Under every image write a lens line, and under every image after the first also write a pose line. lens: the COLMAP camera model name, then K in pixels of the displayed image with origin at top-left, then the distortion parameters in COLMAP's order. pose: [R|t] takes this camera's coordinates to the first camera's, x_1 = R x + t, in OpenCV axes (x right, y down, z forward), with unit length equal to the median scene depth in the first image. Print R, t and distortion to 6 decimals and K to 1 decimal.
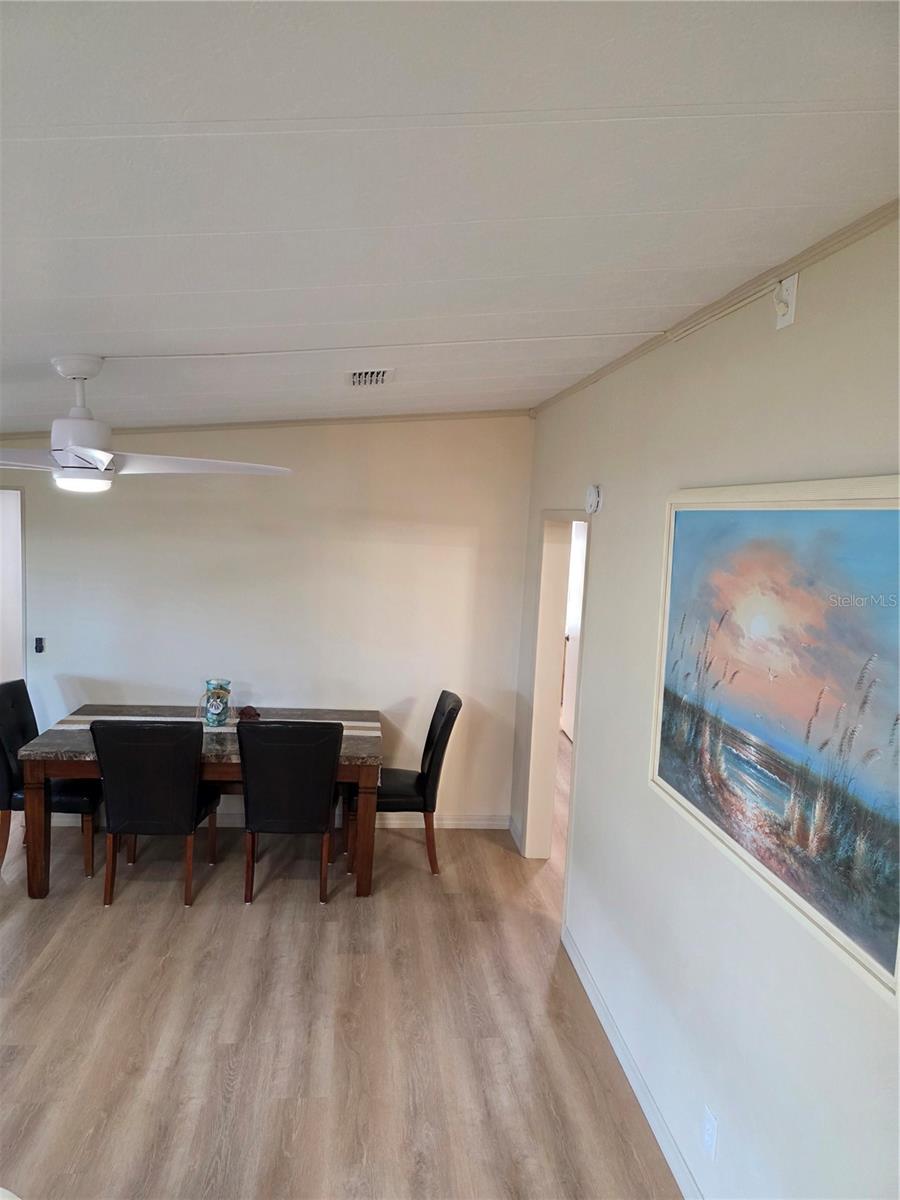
lens RADIAL K [[804.9, 0, 435.8], [0, 804.9, 597.2], [0, 0, 1]] dist [0.062593, -0.058892]
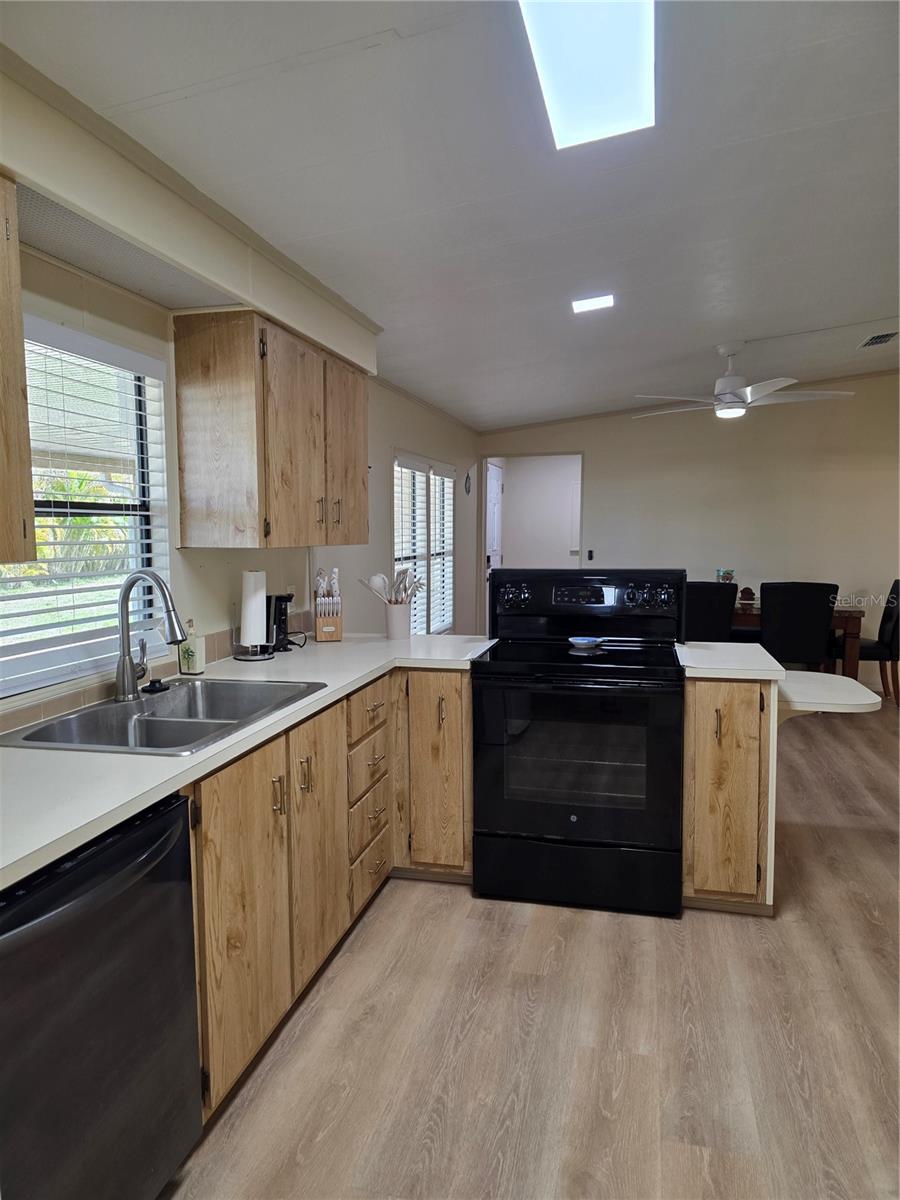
lens RADIAL K [[804.9, 0, 442.4], [0, 804.9, 601.1], [0, 0, 1]] dist [0.062593, -0.058892]
pose [[0.941593, -0.014326, -0.336449, -0.477400], [0.007466, 0.999737, -0.021675, 0.346883], [0.336671, 0.017897, 0.941452, -1.011002]]
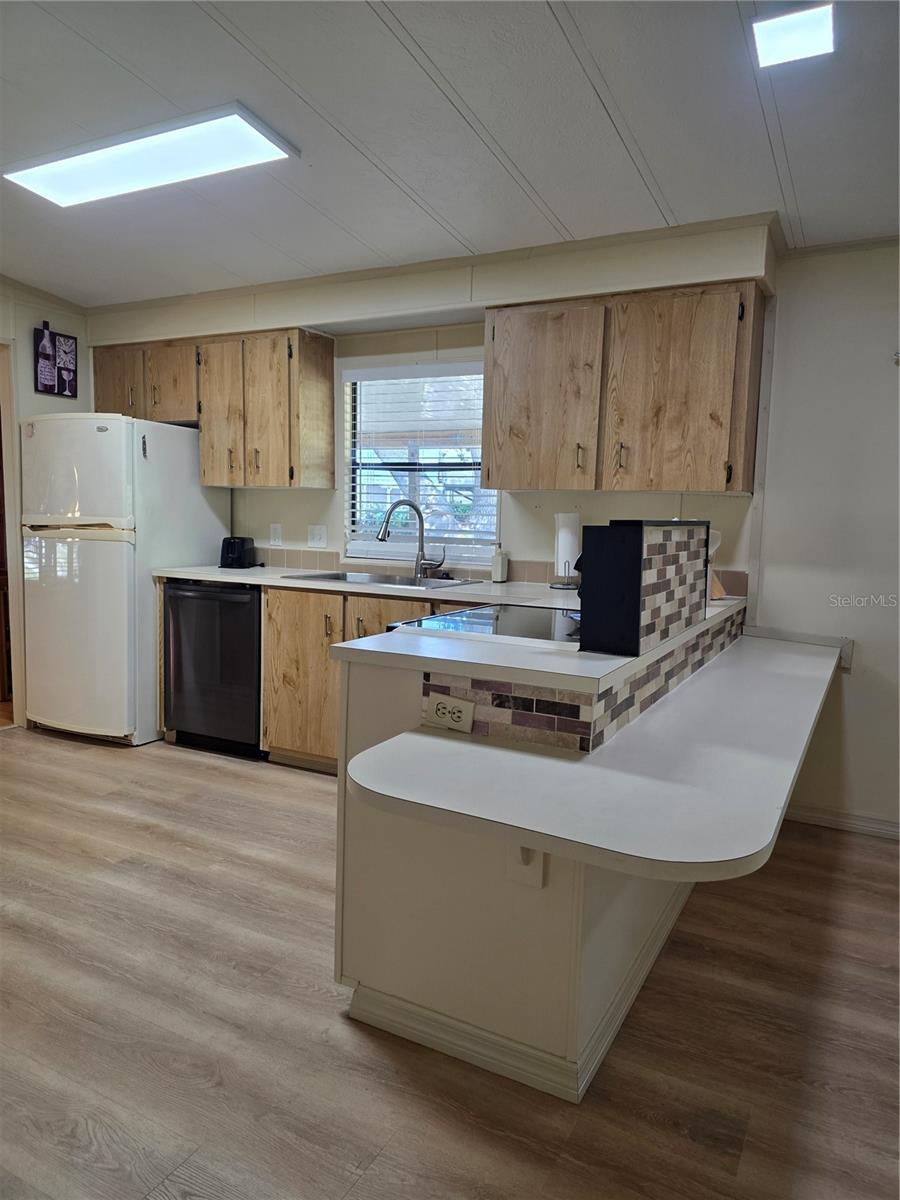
lens RADIAL K [[804.9, 0, 449.7], [0, 804.9, 603.8], [0, 0, 1]] dist [0.062593, -0.058892]
pose [[-0.550281, 0.039795, -0.834031, 0.159653], [-0.136528, 0.981132, 0.136893, 0.262132], [0.823742, 0.189198, -0.534465, 0.686308]]
